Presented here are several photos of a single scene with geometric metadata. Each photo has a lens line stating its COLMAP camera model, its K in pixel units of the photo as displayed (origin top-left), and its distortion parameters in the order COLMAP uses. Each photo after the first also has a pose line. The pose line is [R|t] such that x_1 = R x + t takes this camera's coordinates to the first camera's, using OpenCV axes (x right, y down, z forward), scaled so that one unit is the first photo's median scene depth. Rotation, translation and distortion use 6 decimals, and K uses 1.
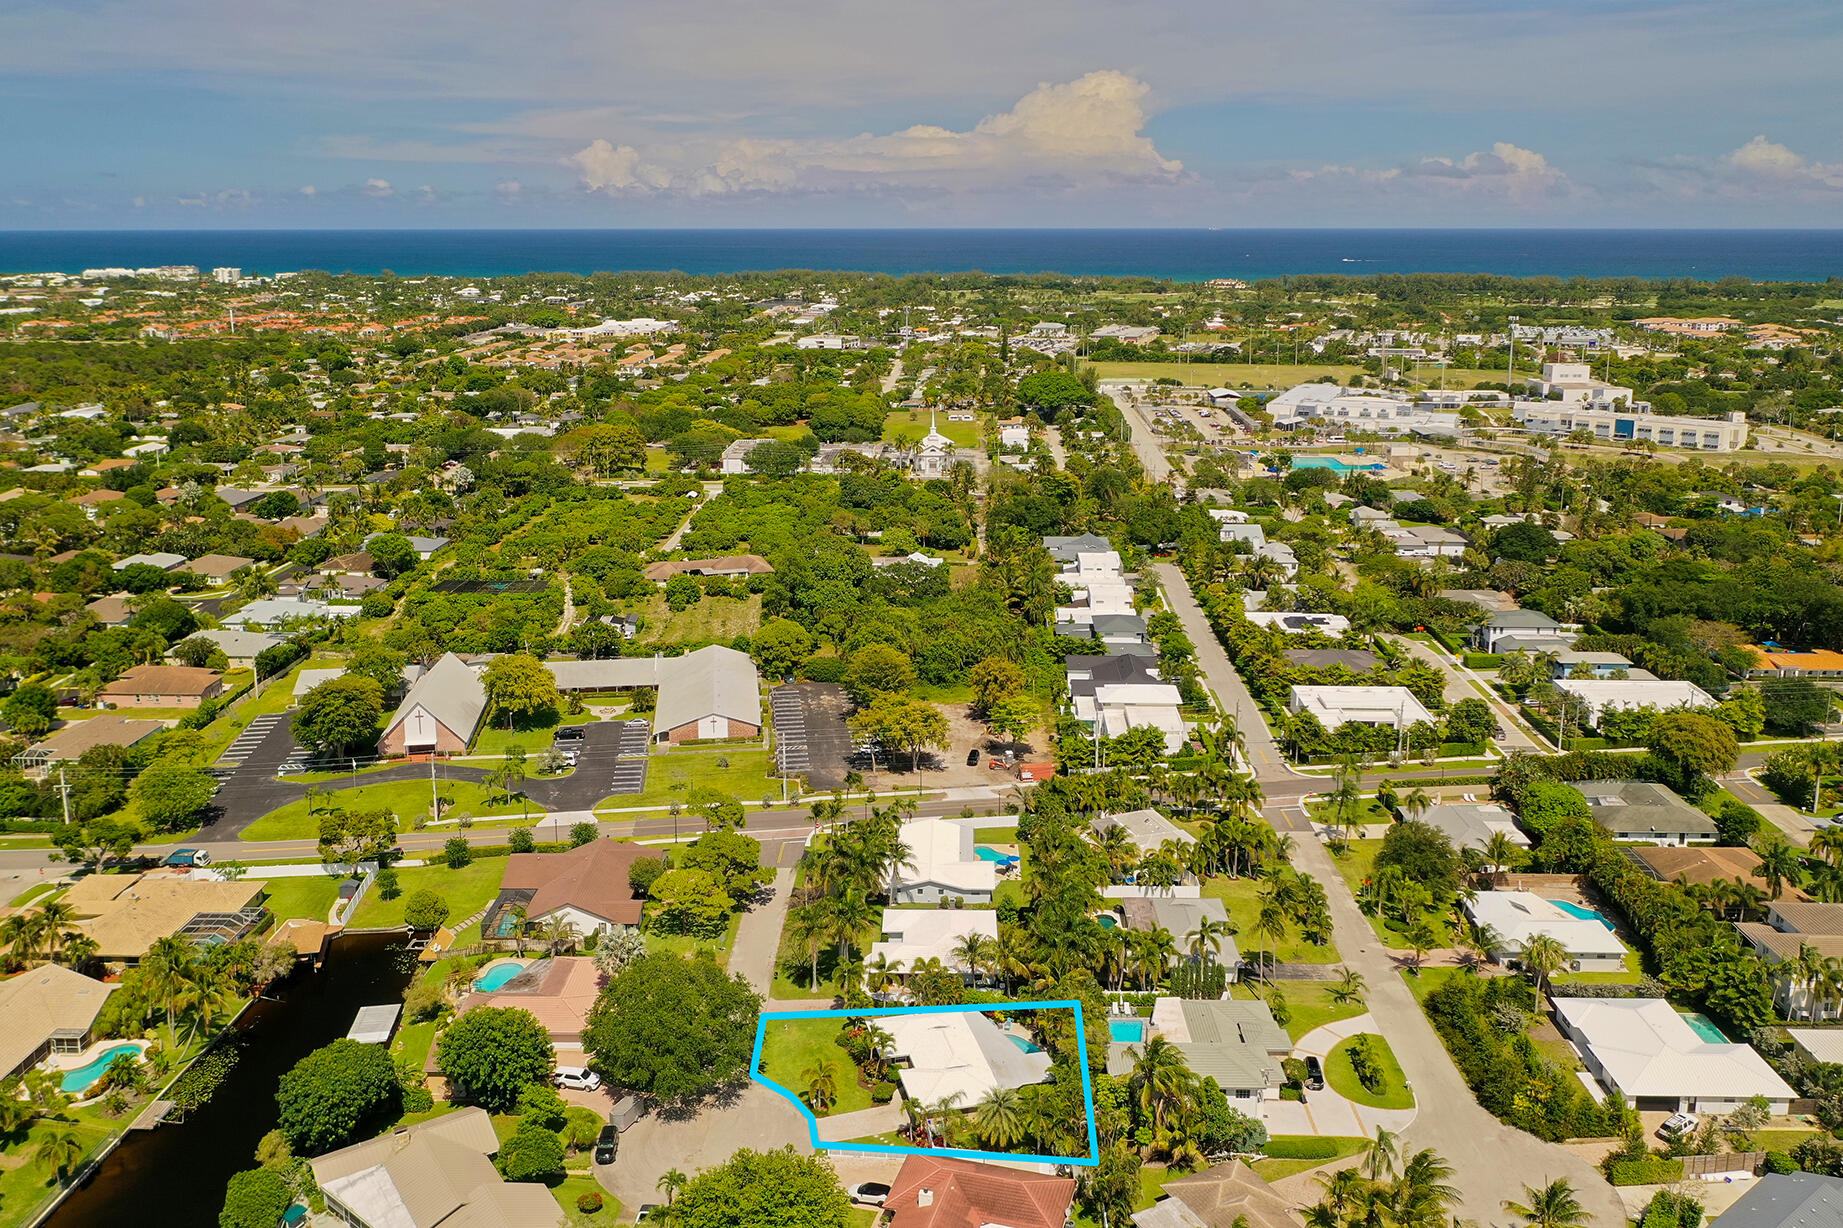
lens RADIAL K [[1433.9, 0, 921.5], [0, 1433.9, 614.0], [0, 0, 1]] dist [0.004662, 0.000994]
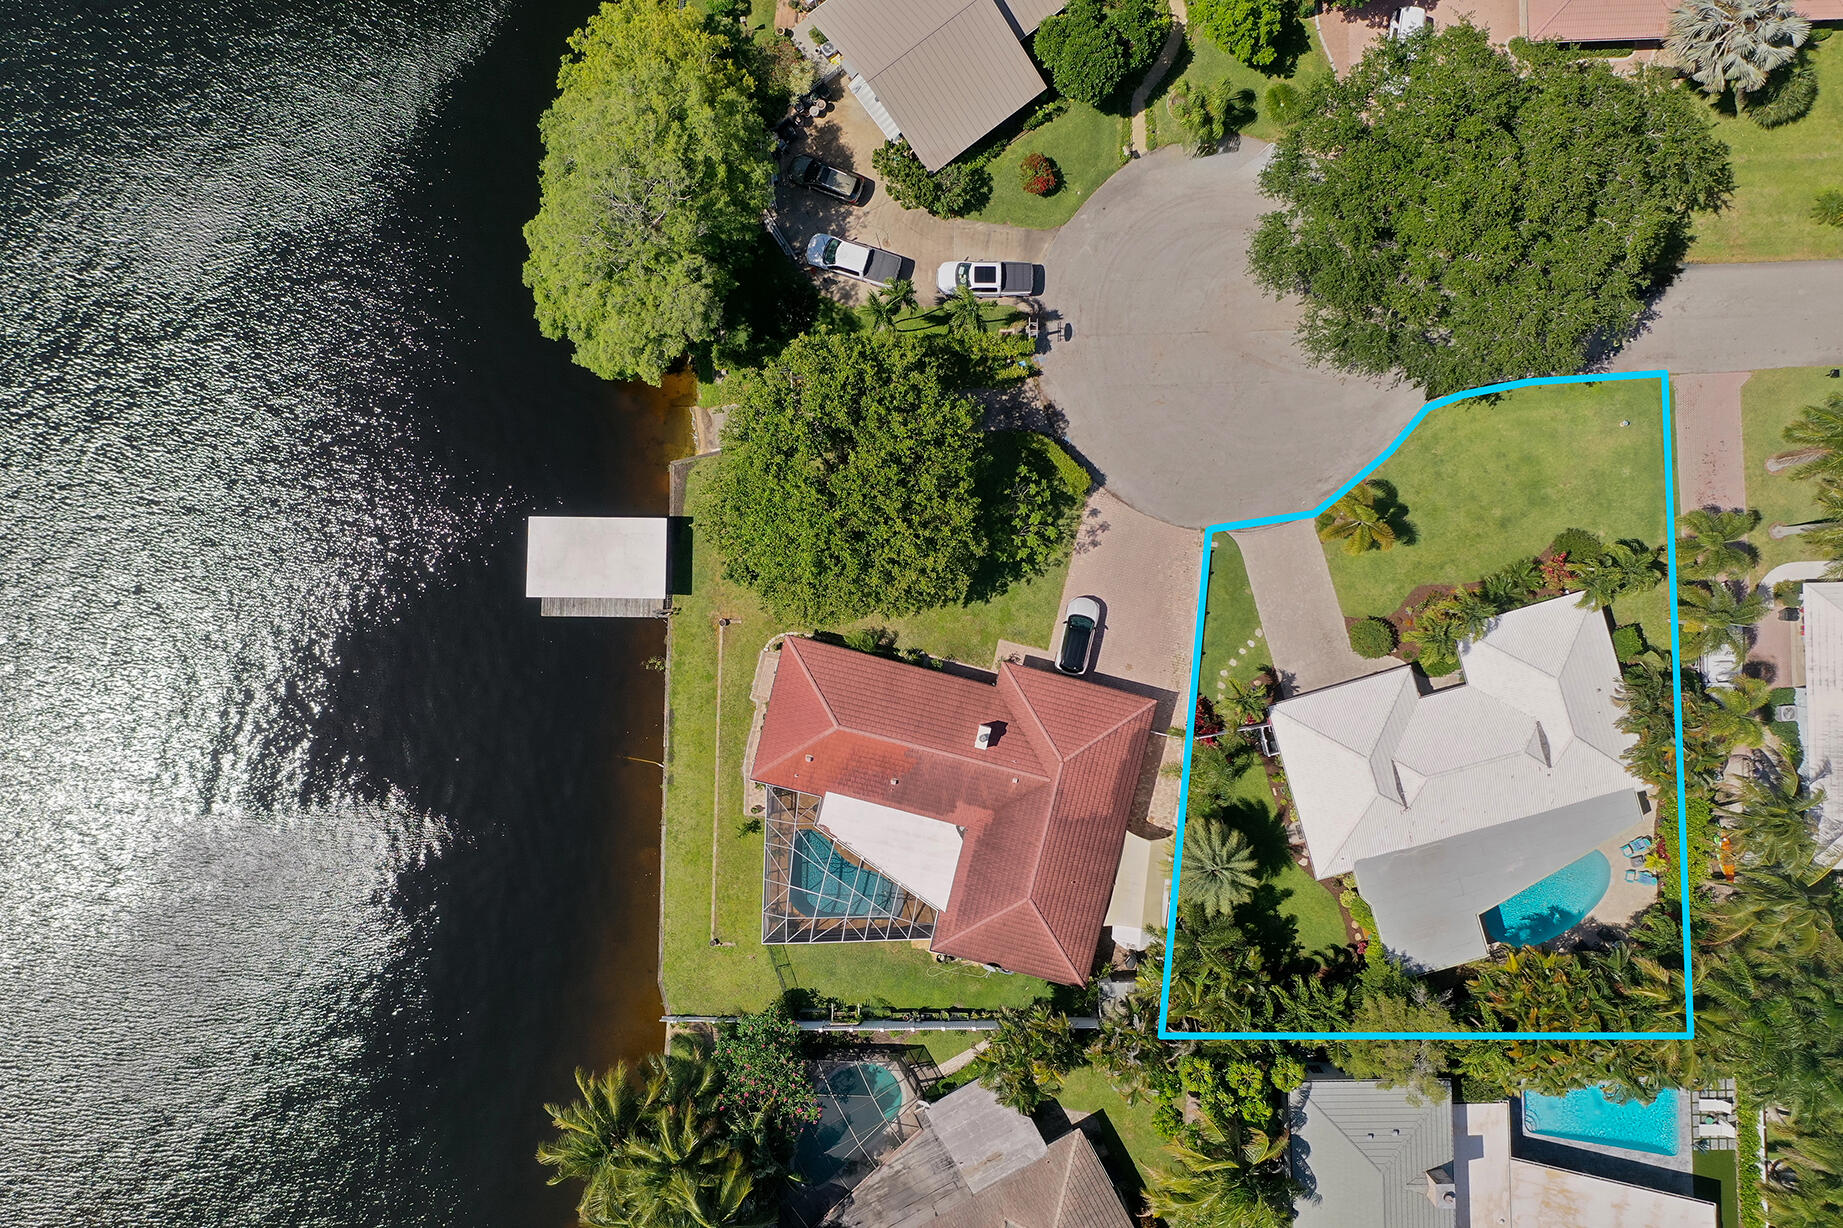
lens RADIAL K [[1433.9, 0, 921.5], [0, 1433.9, 614.0], [0, 0, 1]] dist [0.004662, 0.000994]
pose [[0.032968, 0.999426, -0.007745, -0.033954], [-0.199324, 0.014168, 0.979831, -0.151150], [0.979379, -0.030759, 0.199677, 0.660976]]
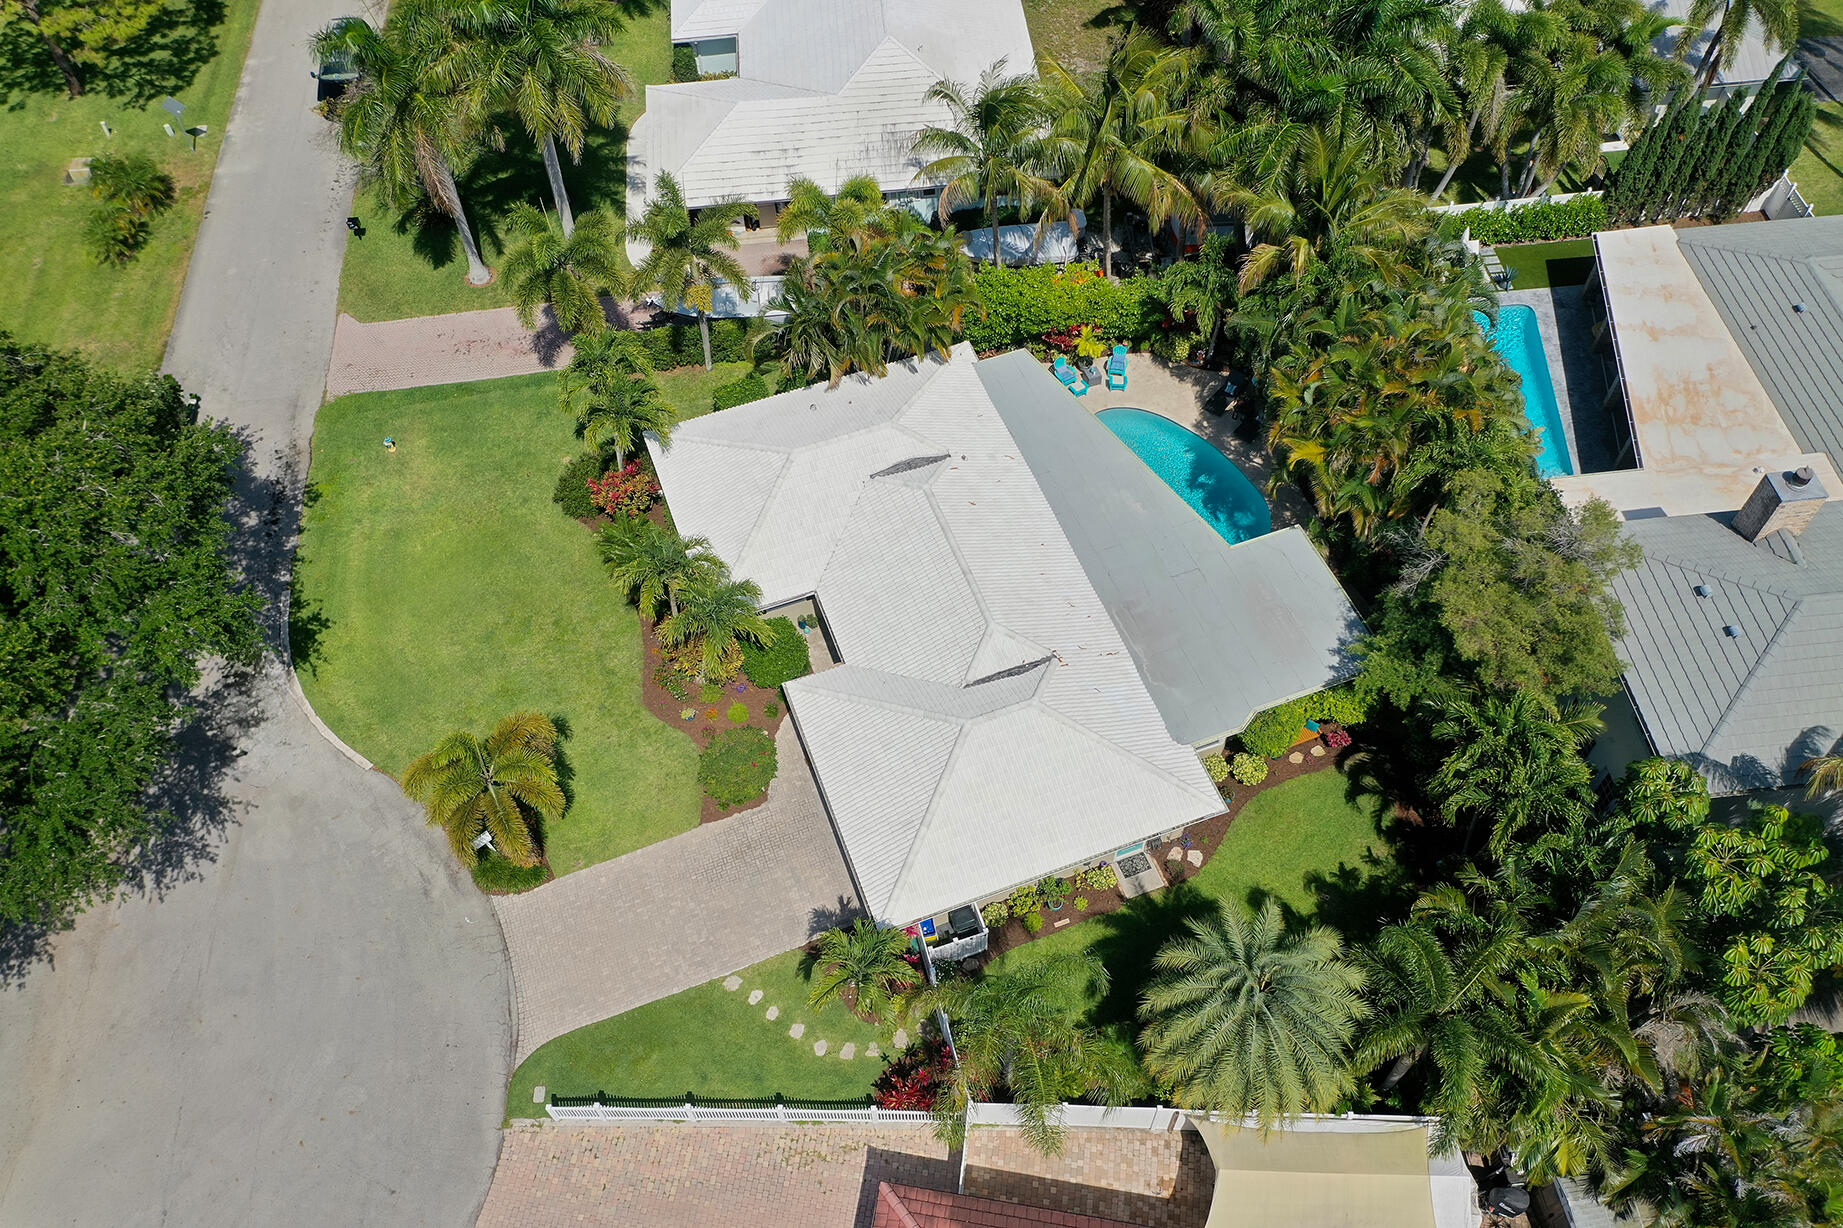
lens RADIAL K [[1433.9, 0, 921.5], [0, 1433.9, 614.0], [0, 0, 1]] dist [0.004662, 0.000994]
pose [[0.993515, -0.104336, 0.045180, -0.000225], [0.049665, 0.755701, 0.653031, 0.122176], [-0.102278, -0.646552, 0.755982, 0.734872]]
